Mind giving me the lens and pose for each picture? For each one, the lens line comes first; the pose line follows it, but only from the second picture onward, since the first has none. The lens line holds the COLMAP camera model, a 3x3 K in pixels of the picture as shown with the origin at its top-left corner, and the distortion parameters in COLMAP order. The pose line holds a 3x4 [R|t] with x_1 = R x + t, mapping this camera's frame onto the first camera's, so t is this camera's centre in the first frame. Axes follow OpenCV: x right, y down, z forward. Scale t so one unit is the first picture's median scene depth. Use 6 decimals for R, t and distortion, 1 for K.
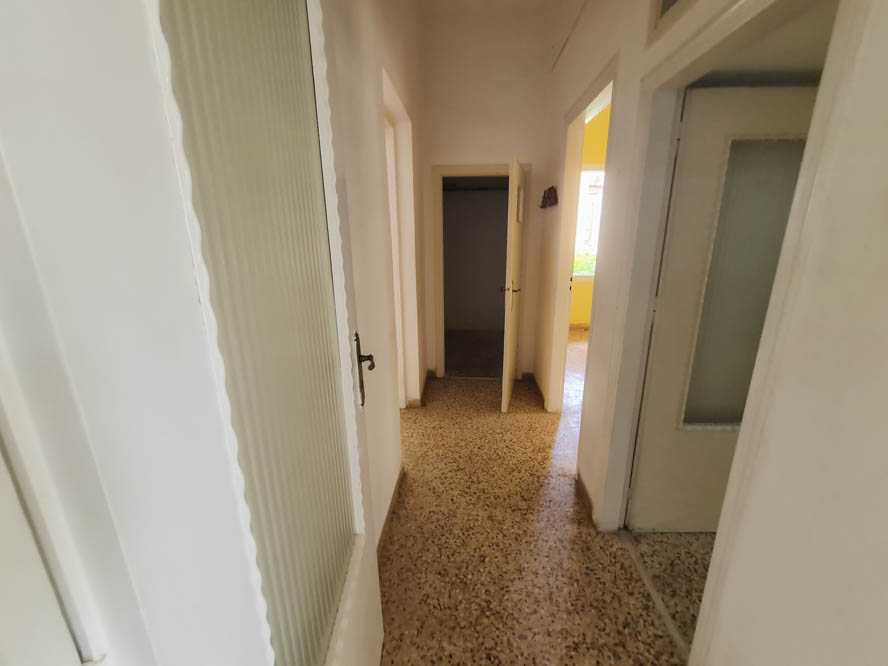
lens RADIAL K [[362.6, 0, 445.4], [0, 362.6, 331.9], [0, 0, 1]] dist [-0.002099, -0.000150]
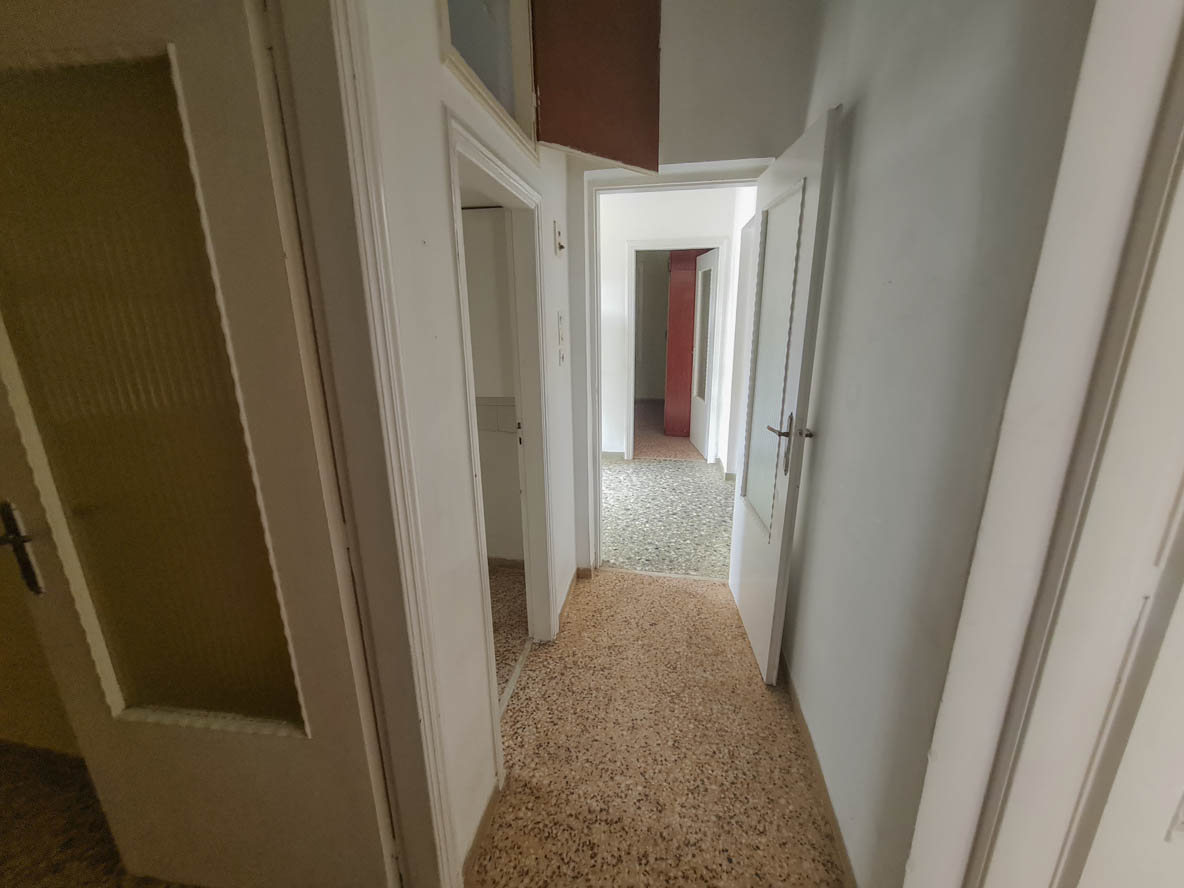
lens RADIAL K [[483.5, 0, 591.9], [0, 483.5, 443.4], [0, 0, 1]] dist [-0.002099, -0.000150]
pose [[-0.994378, -0.012748, 0.105118, 0.186211], [0.042606, 0.860649, 0.507414, -0.514578], [-0.096939, 0.509040, -0.855267, 1.614118]]
